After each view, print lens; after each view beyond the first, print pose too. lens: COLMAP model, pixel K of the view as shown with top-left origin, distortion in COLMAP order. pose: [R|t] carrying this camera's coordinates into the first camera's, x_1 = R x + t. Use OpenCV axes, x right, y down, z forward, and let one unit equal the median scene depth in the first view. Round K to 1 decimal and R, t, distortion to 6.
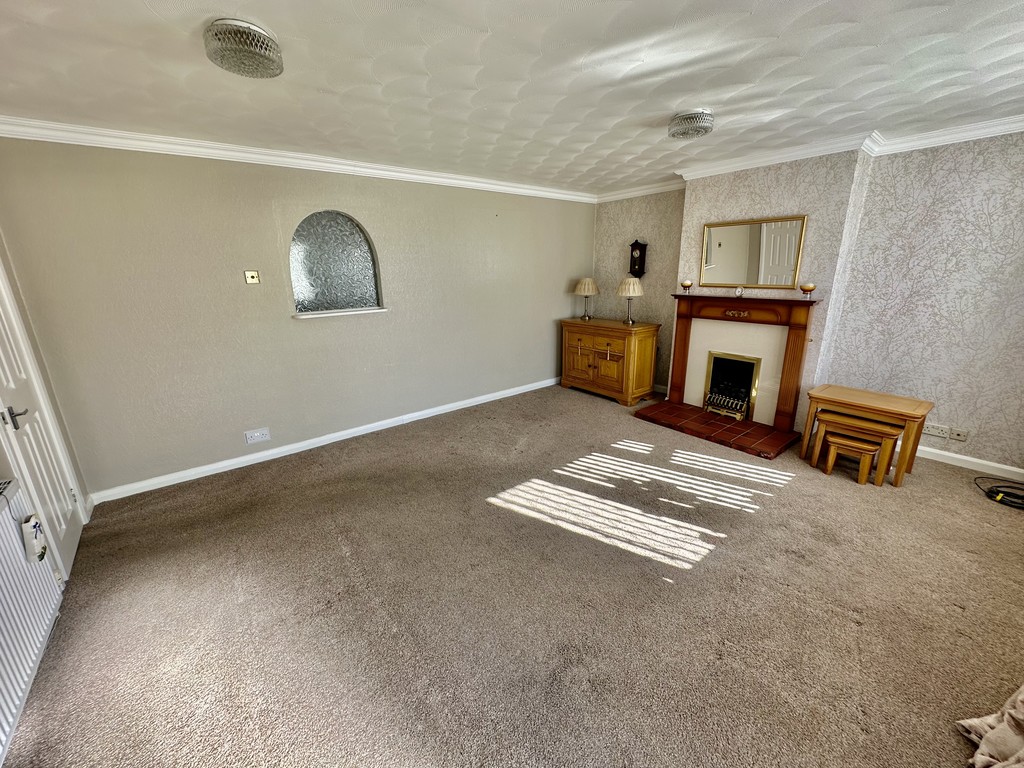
lens RADIAL K [[407.4, 0, 511.0], [0, 407.4, 381.9], [0, 0, 1]] dist [-0.002588, 0.001288]
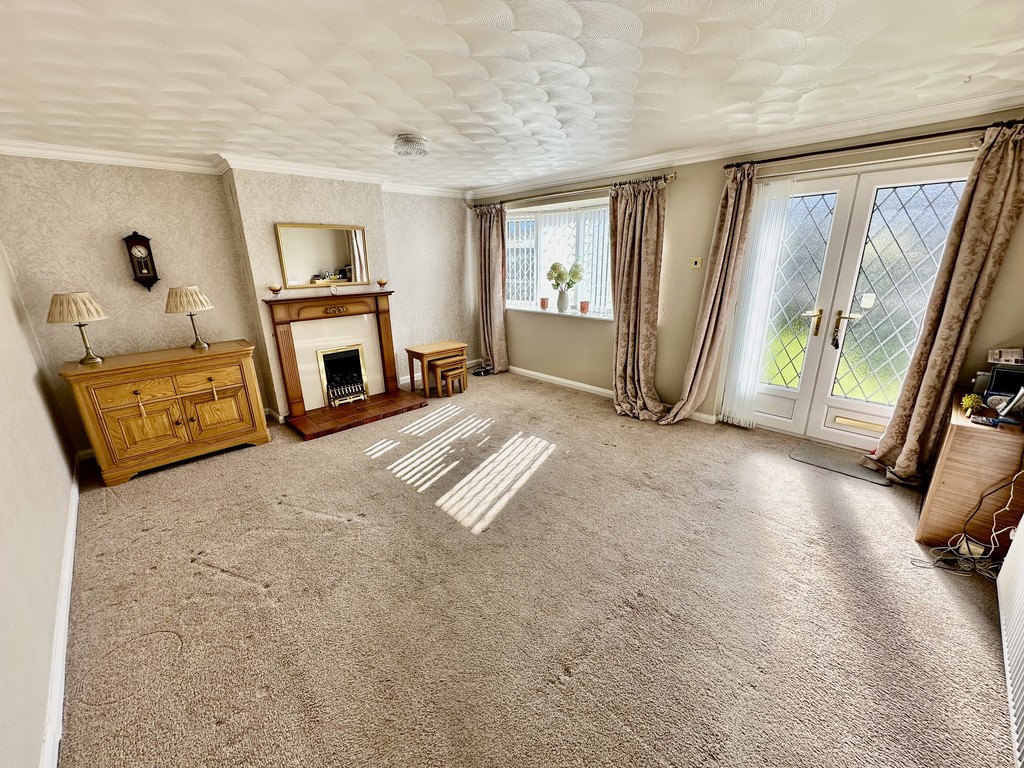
lens RADIAL K [[407.4, 0, 510.4], [0, 407.4, 381.2], [0, 0, 1]] dist [-0.002588, 0.001288]
pose [[-0.097708, -0.271154, 0.957564, -0.680562], [0.286979, 0.913621, 0.287994, -0.198659], [-0.952941, 0.302940, -0.011453, 0.710326]]
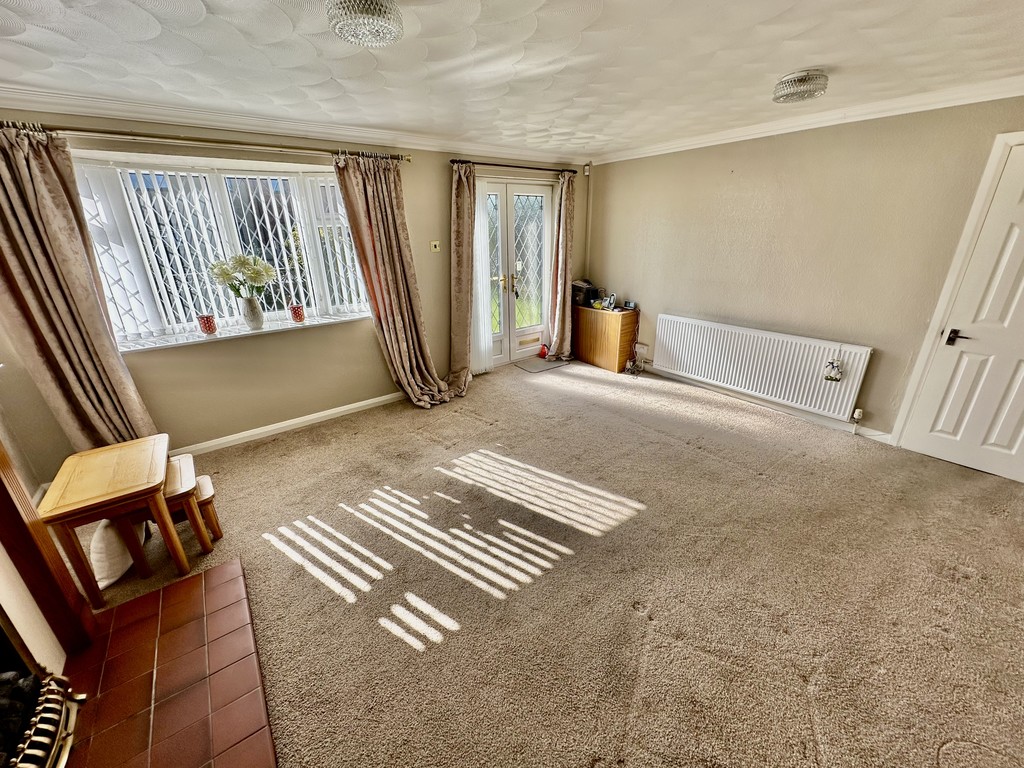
lens RADIAL K [[407.4, 0, 513.7], [0, 407.4, 380.8], [0, 0, 1]] dist [-0.002588, 0.001288]
pose [[-0.999139, 0.029080, 0.029583, 0.168133], [0.040957, 0.804745, 0.592206, -0.411768], [-0.006585, 0.592908, -0.805243, 1.321559]]
